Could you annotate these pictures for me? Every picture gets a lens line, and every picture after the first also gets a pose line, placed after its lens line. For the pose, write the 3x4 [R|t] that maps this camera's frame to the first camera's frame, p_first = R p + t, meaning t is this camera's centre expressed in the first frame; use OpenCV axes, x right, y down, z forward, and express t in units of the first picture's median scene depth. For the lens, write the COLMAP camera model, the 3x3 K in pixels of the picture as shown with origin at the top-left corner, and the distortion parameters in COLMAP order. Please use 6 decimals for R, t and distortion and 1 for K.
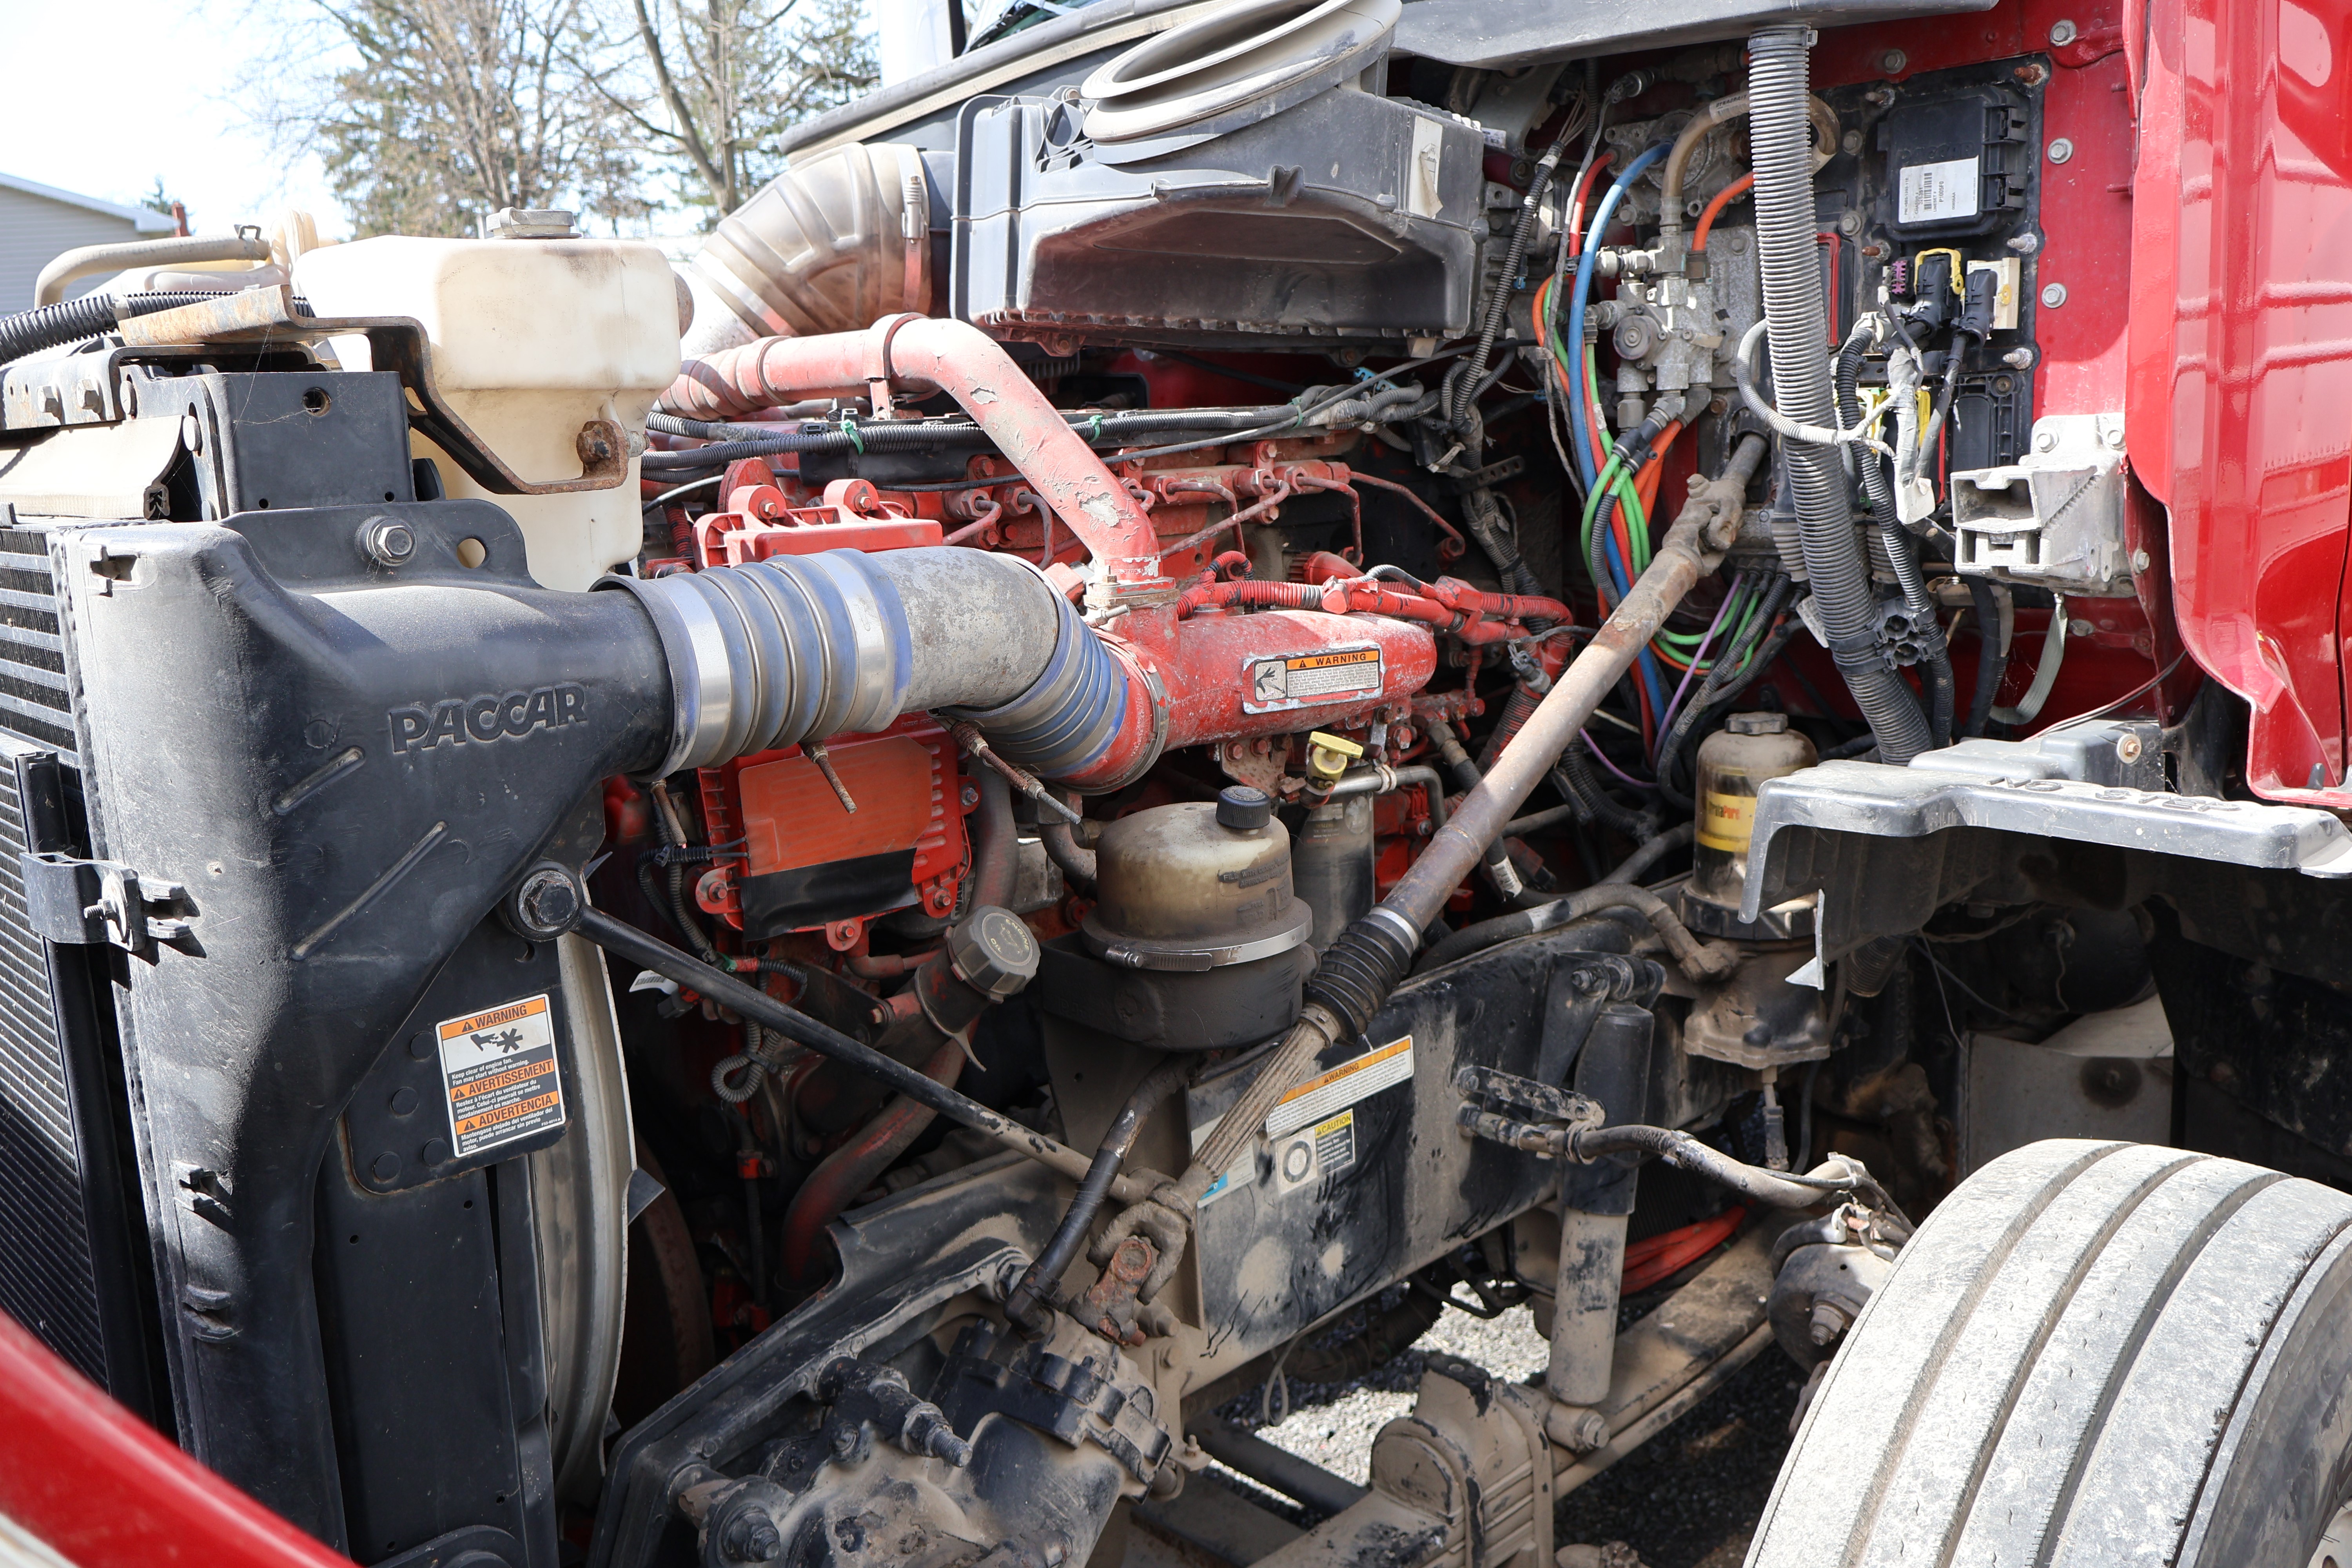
lens RADIAL K [[2014.8, 0, 1175.8], [0, 2014.8, 790.7], [0, 0, 1]] dist [0.011671, 0.008254]
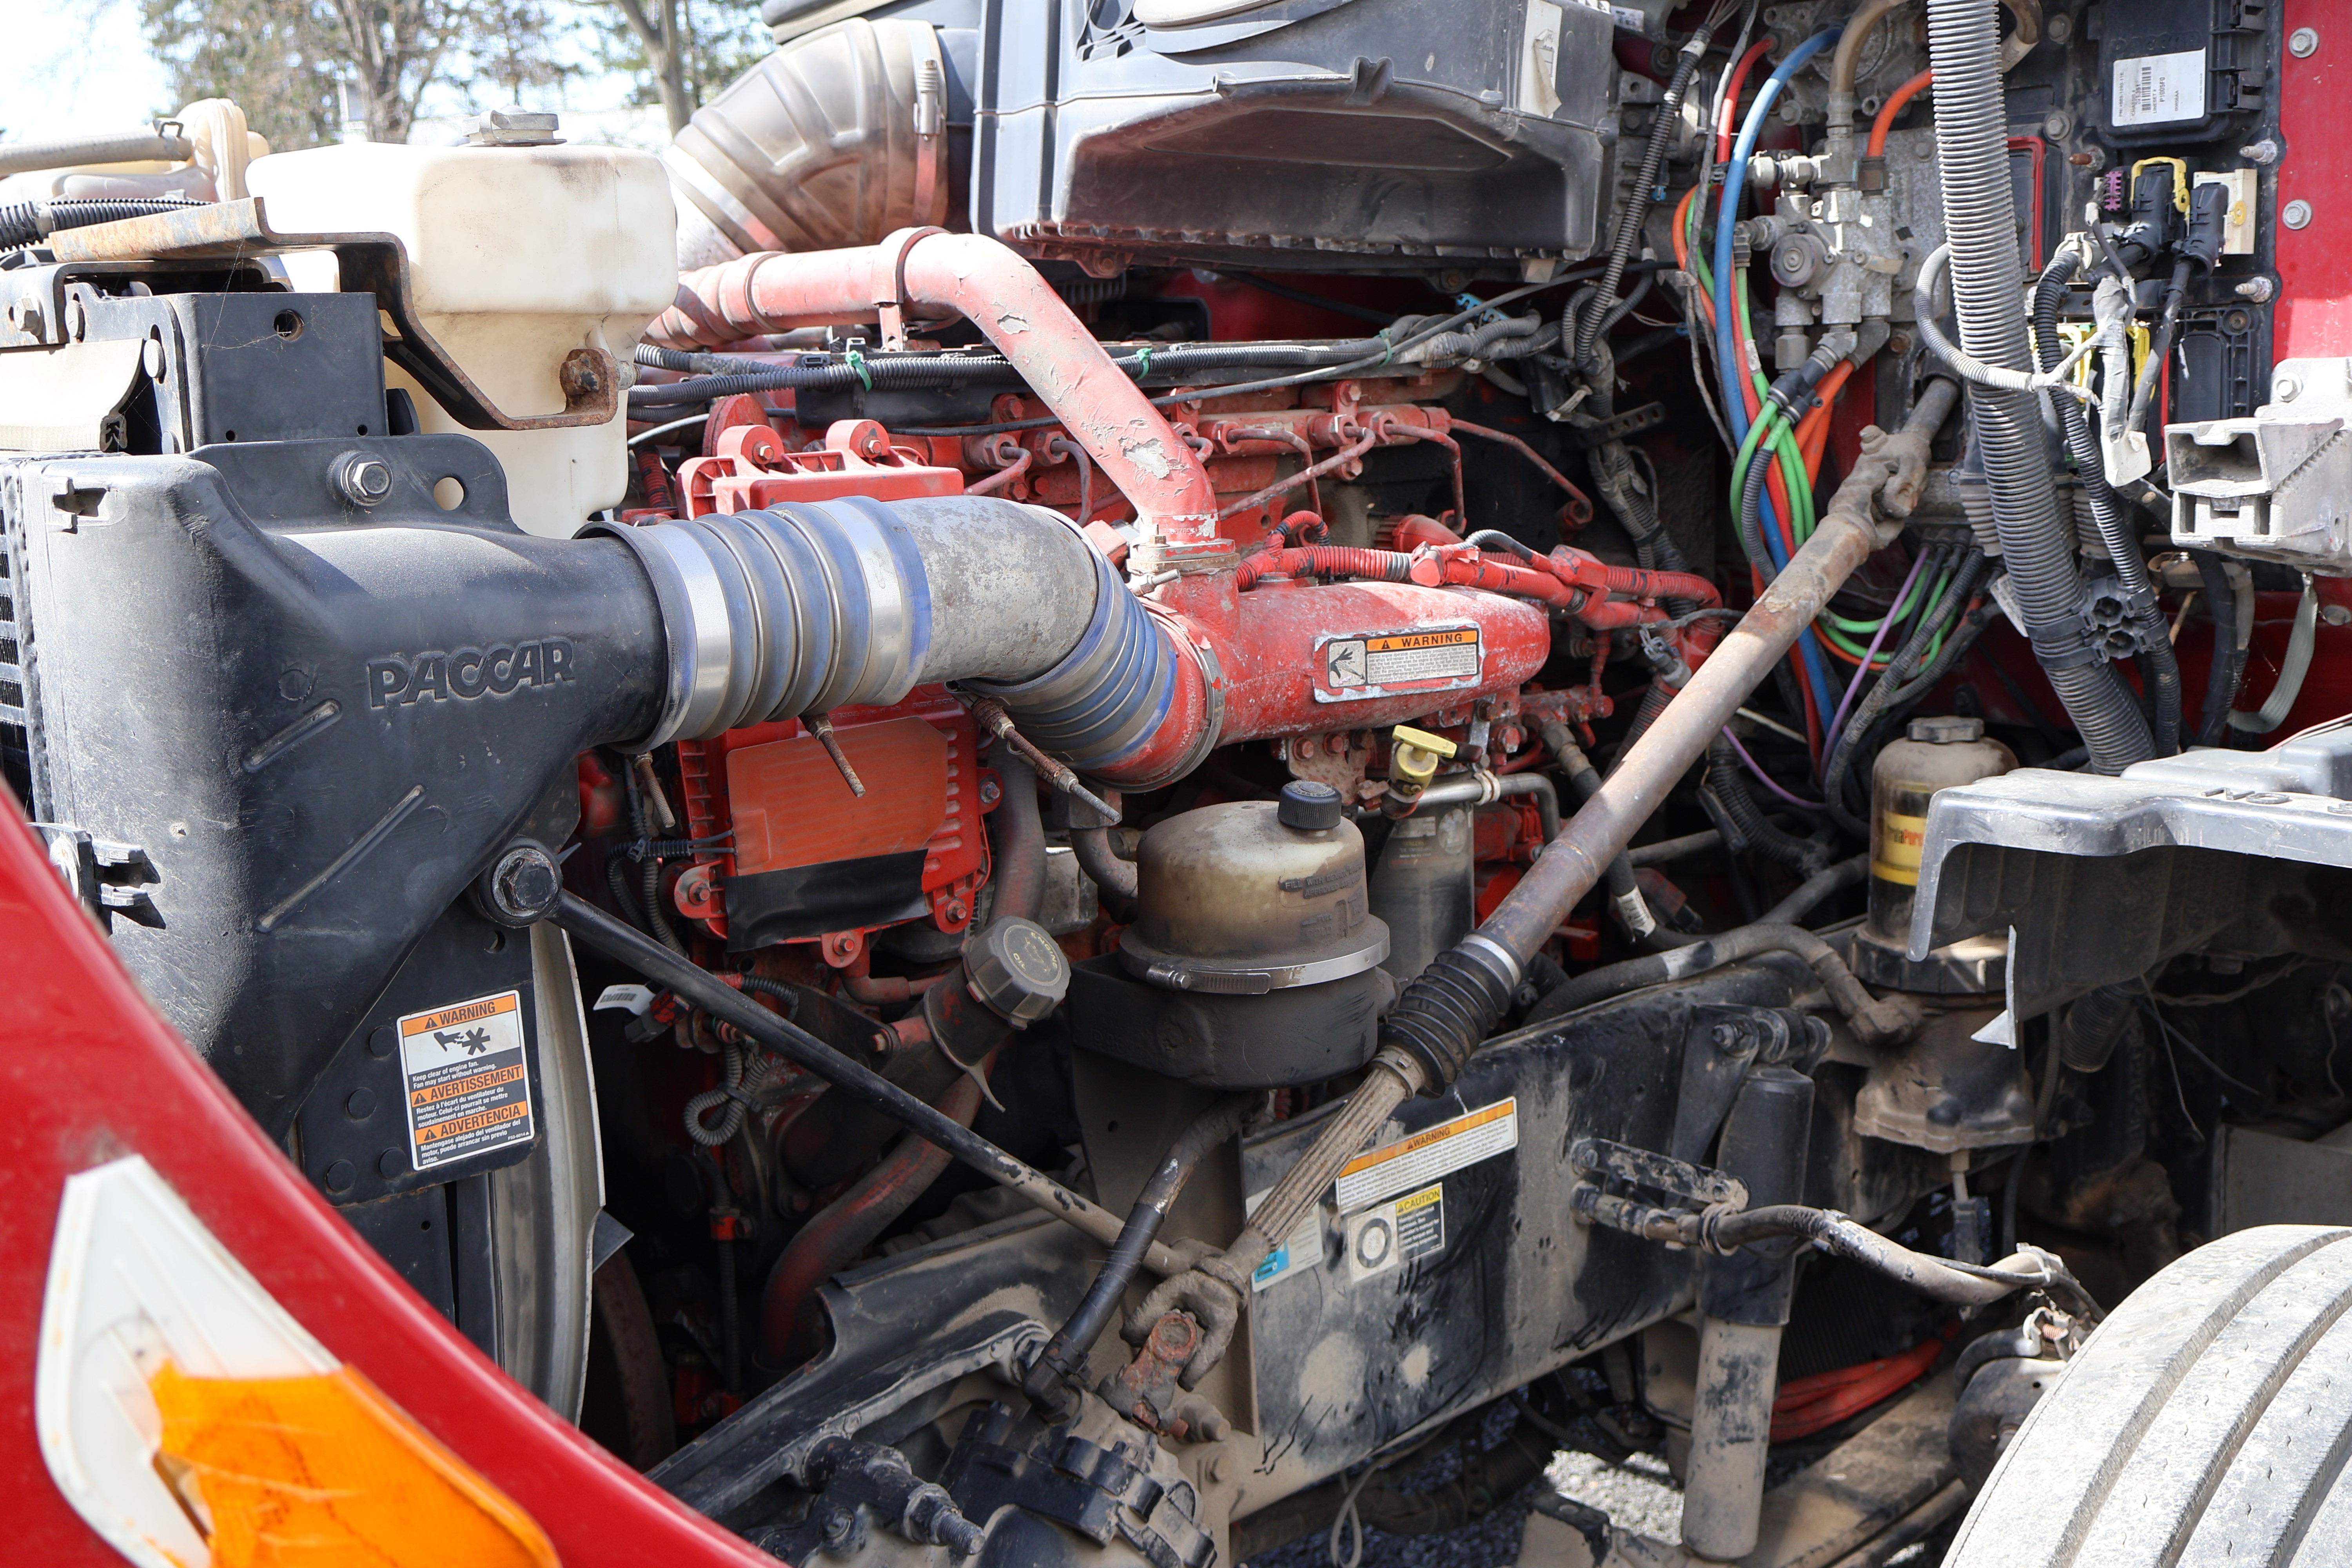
lens RADIAL K [[2691.1, 0, 1182.0], [0, 2691.1, 775.5], [0, 0, 1]] dist [0.020154, 0.000000]
pose [[0.999641, 0.012434, -0.023748, 0.005354], [-0.013083, 0.999539, -0.027391, 0.023615], [0.023396, 0.027692, 0.999343, -0.123282]]
